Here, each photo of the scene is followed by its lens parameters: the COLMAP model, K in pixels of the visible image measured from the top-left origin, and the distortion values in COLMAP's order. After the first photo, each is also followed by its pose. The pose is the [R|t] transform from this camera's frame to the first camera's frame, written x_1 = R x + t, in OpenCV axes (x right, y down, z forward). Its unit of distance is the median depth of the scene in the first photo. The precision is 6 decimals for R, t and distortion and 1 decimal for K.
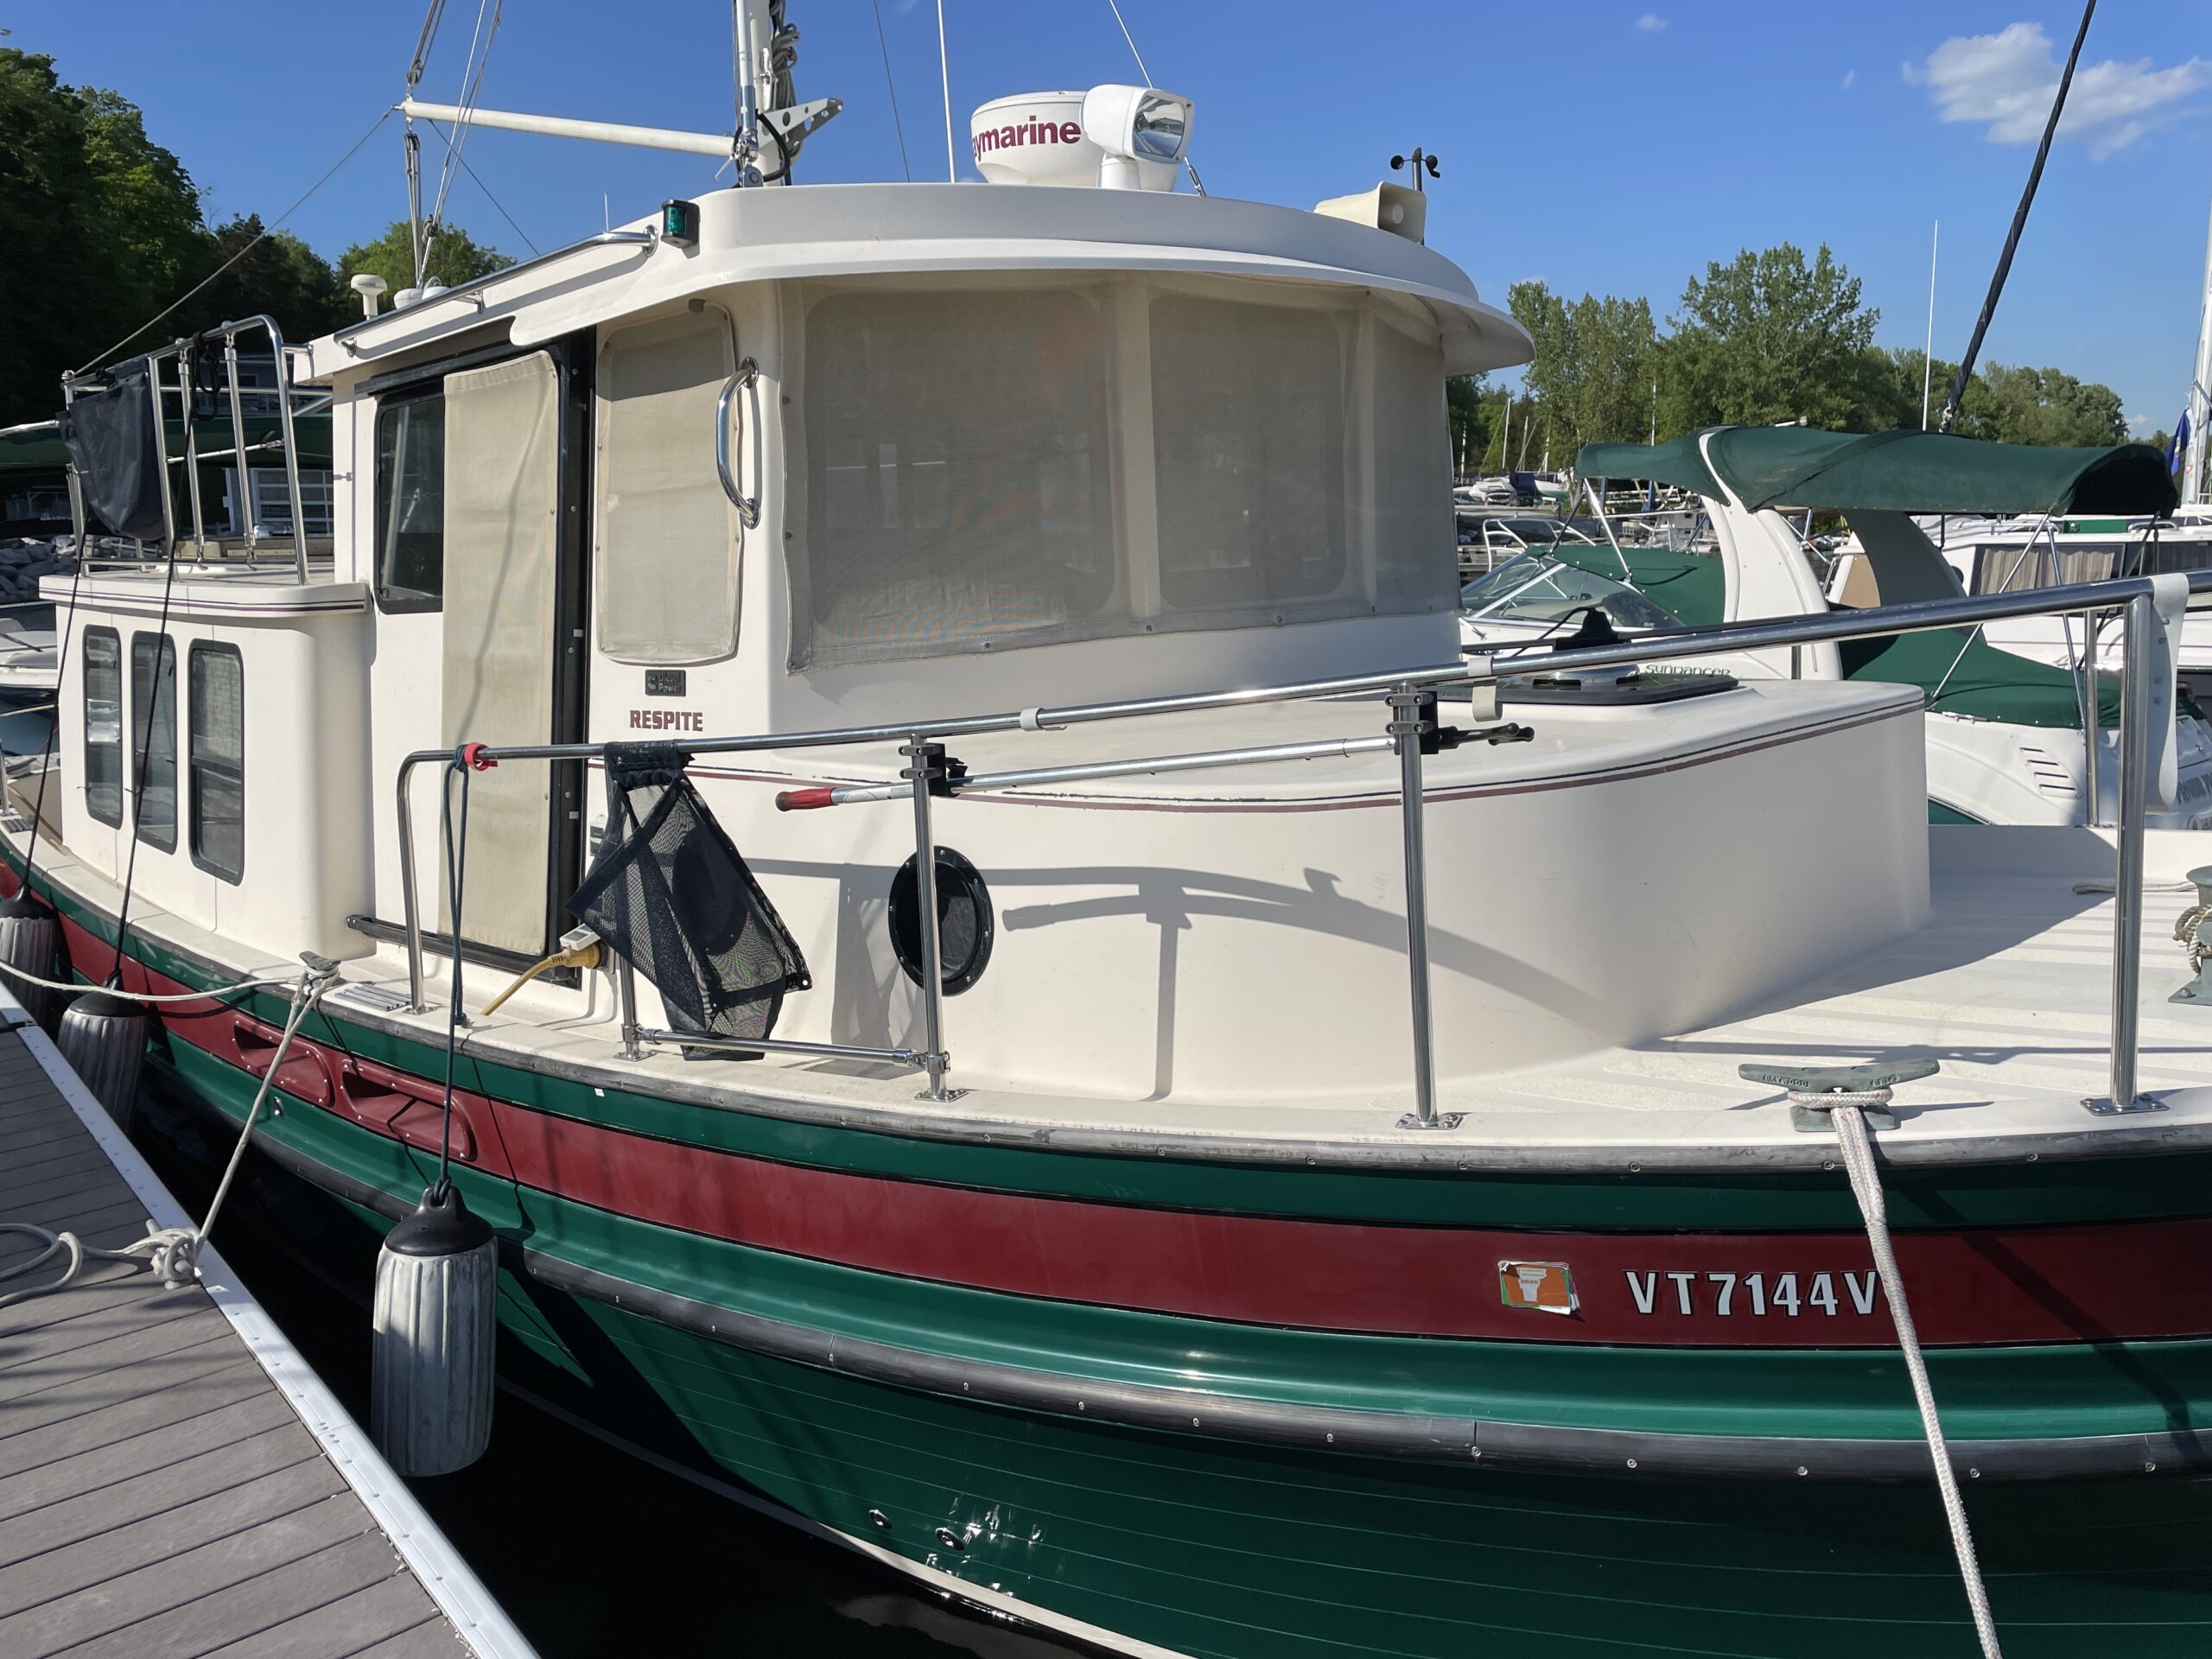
lens RADIAL K [[1683.6, 0, 1097.9], [0, 1683.6, 824.1], [0, 0, 1]] dist [0.083218, -0.111215]
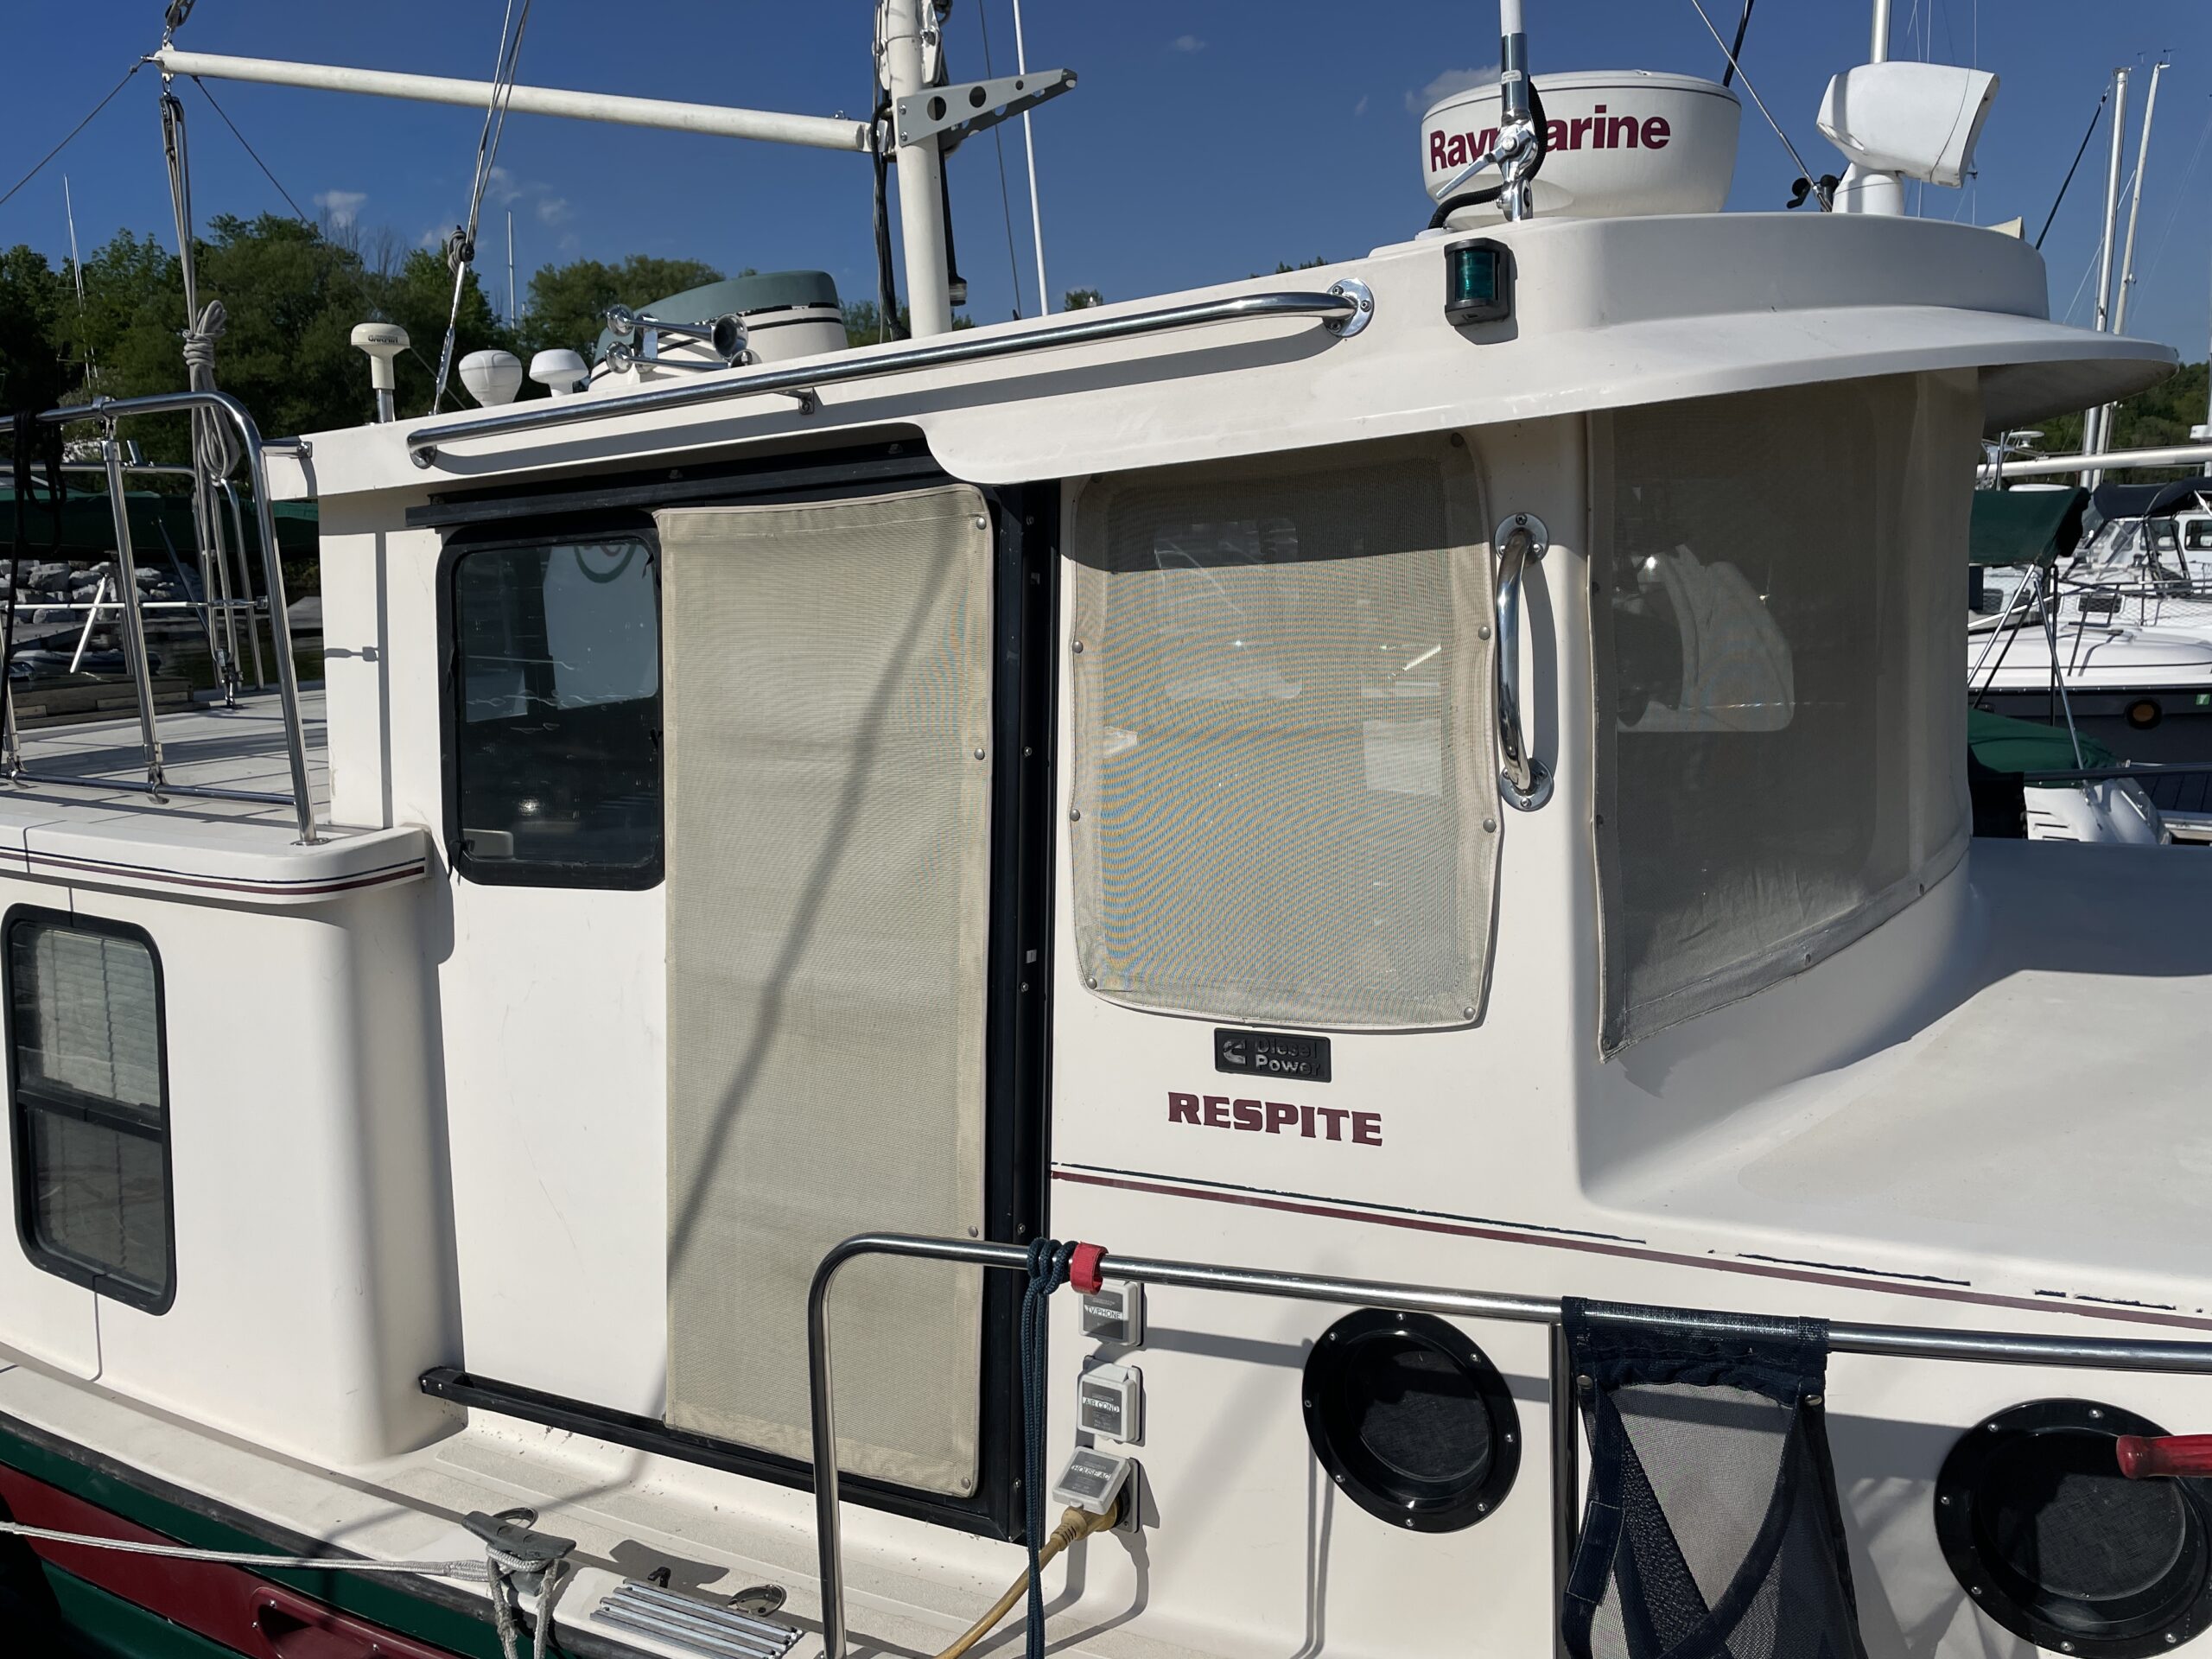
lens RADIAL K [[1683.6, 0, 1103.0], [0, 1683.6, 824.9], [0, 0, 1]] dist [0.083218, -0.111215]
pose [[0.964273, -0.066119, 0.256525, -0.413319], [0.066424, 0.997763, 0.007485, -0.154872], [-0.256446, 0.009822, 0.966509, 0.410978]]
